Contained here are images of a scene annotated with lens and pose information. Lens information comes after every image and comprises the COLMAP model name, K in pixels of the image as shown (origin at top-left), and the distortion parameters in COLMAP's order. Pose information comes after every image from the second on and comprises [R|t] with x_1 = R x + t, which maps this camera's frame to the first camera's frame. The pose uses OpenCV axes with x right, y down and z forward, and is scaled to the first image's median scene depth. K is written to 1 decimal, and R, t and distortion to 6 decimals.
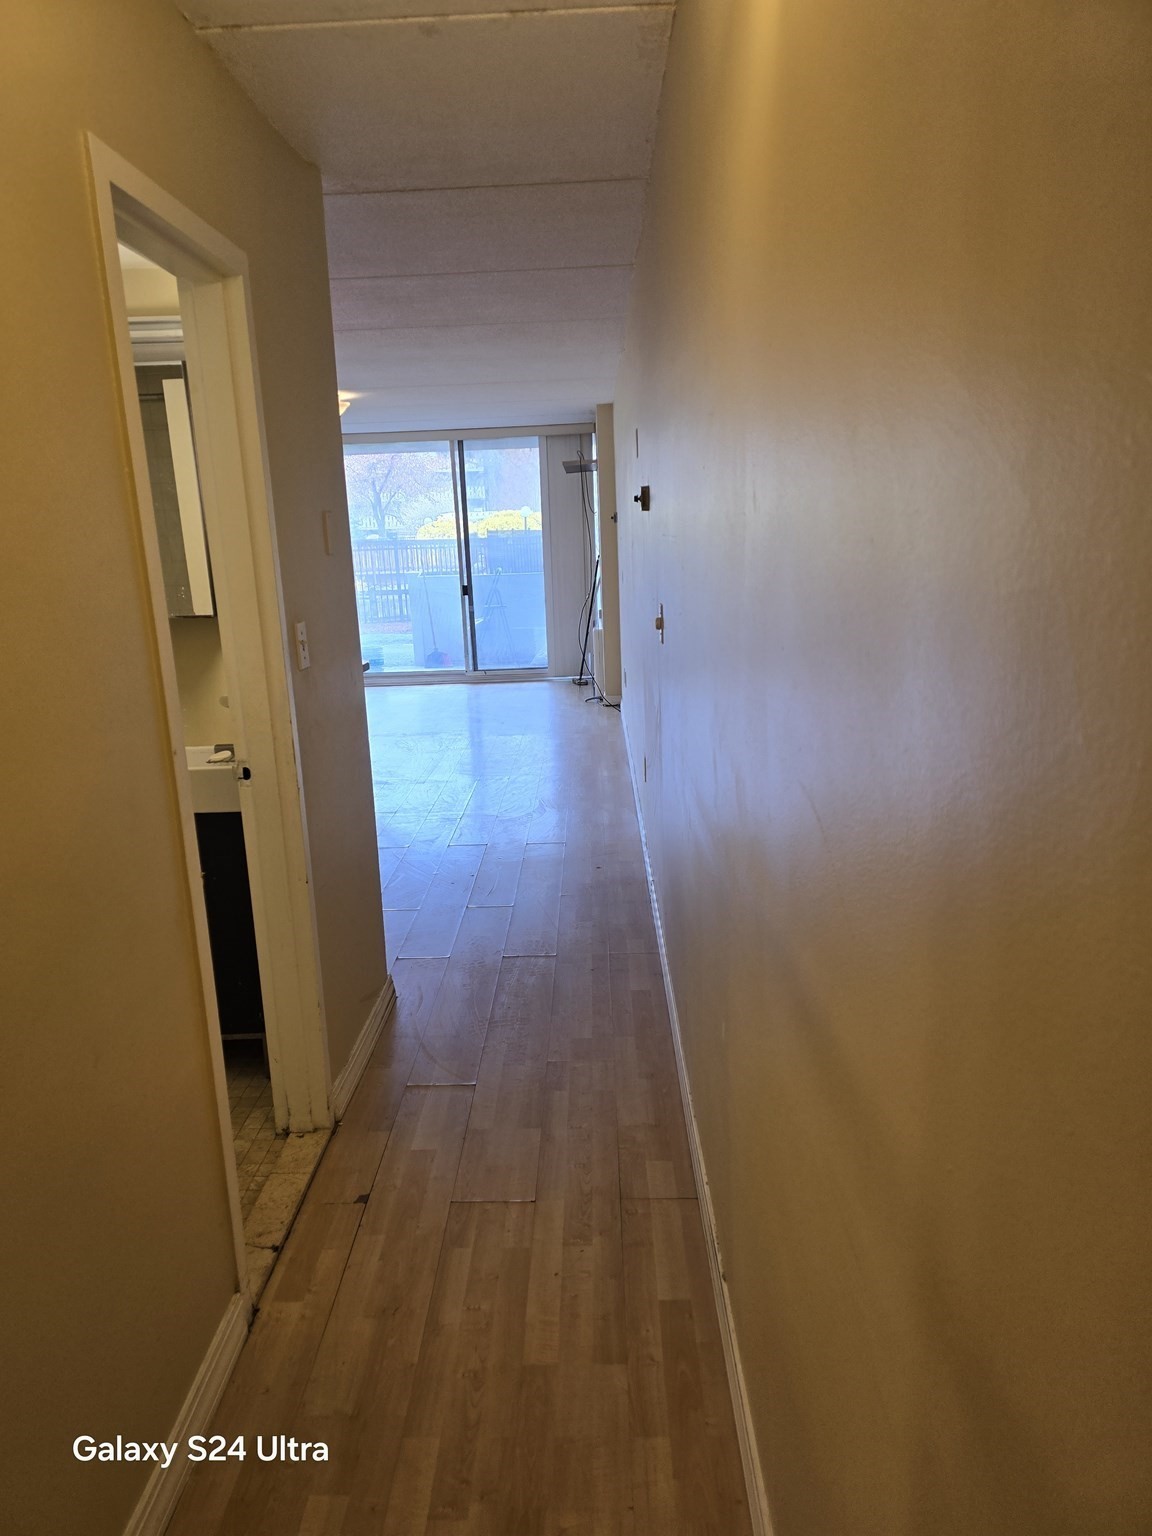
lens RADIAL K [[1045.0, 0, 592.1], [0, 1045.0, 785.7], [0, 0, 1]] dist [0.084849, -0.088331]
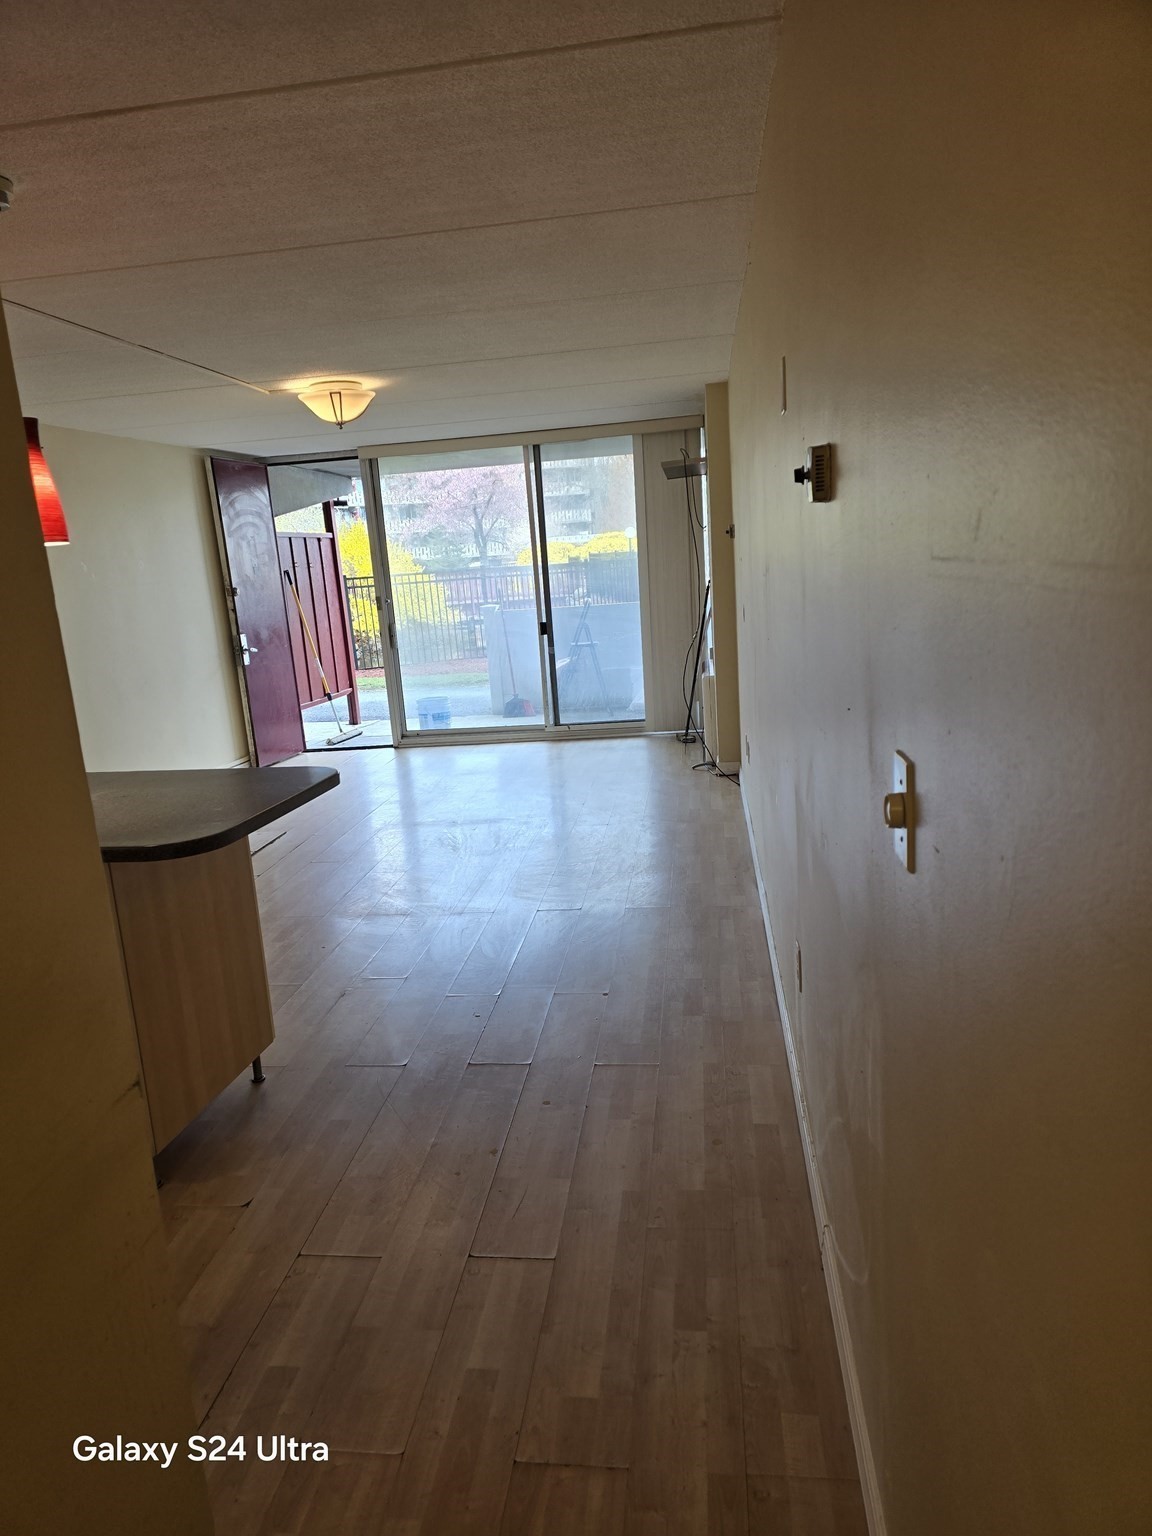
lens RADIAL K [[1031.6, 0, 572.0], [0, 1031.6, 769.1], [0, 0, 1]] dist [0.079122, -0.067292]
pose [[0.992167, -0.006090, -0.124771, 0.000394], [0.002144, 0.999494, -0.031732, -0.052206], [0.124902, 0.031216, 0.991678, 0.214225]]
